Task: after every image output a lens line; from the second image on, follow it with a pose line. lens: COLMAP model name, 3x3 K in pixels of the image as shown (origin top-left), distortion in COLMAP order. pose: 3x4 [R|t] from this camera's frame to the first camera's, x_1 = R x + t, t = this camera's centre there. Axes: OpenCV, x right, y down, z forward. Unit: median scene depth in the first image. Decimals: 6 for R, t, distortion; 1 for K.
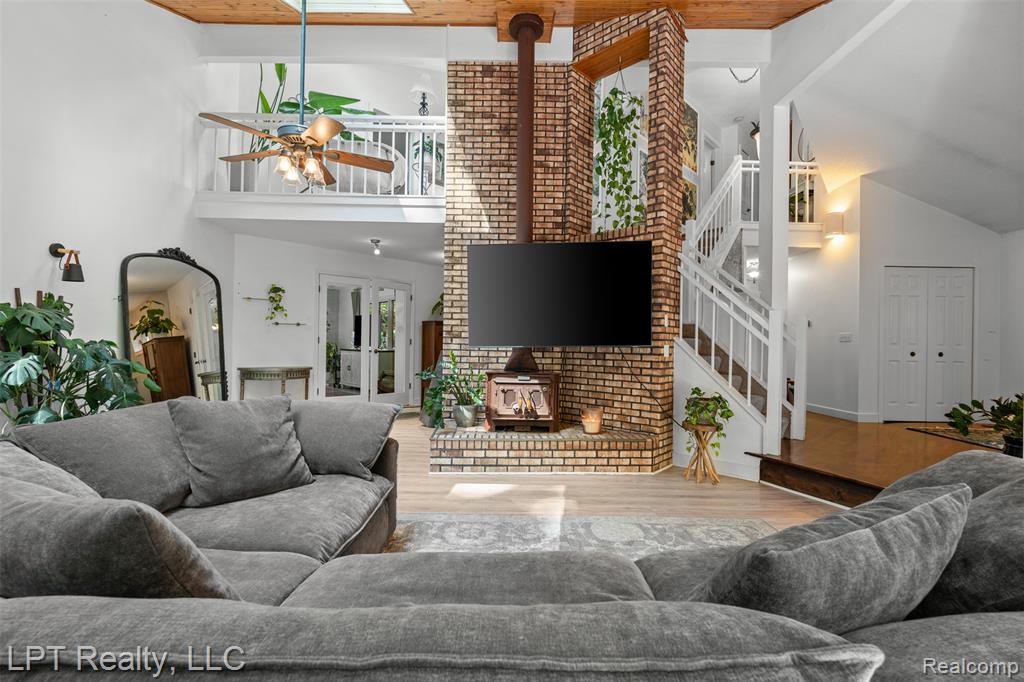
lens RADIAL K [[447.2, 0, 512.3], [0, 447.2, 343.2], [0, 0, 1]] dist [0.001031, -0.000351]
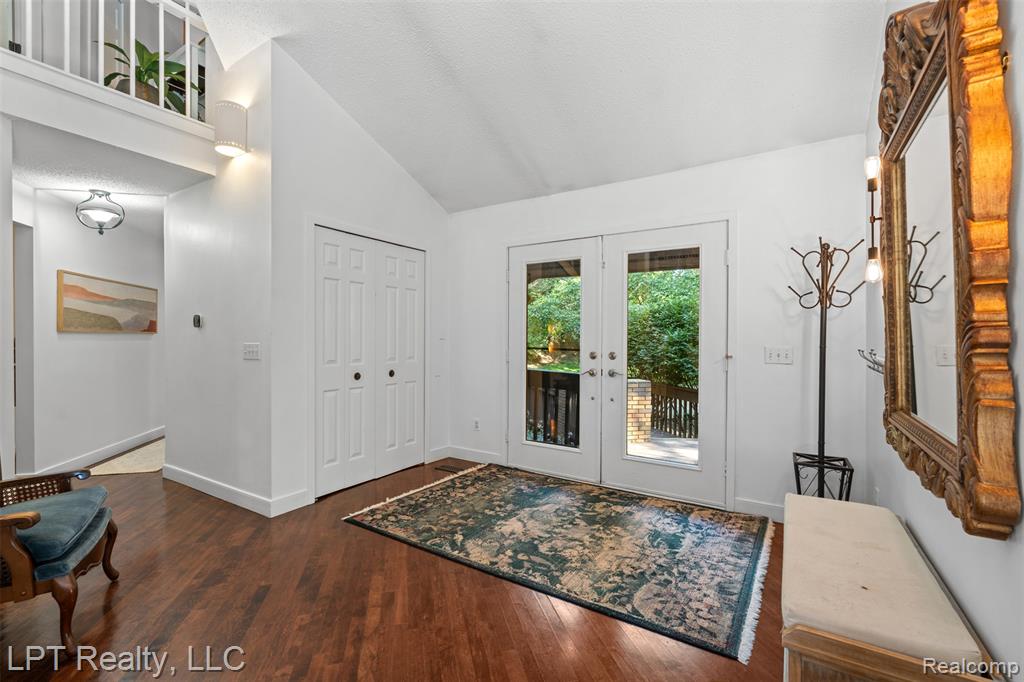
lens RADIAL K [[447.2, 0, 509.6], [0, 447.2, 343.5], [0, 0, 1]] dist [0.001031, -0.000351]
pose [[0.525839, -0.004621, 0.850572, 0.468584], [0.012391, 0.999921, -0.002229, -0.015826], [-0.850494, 0.011712, 0.525854, 0.484273]]
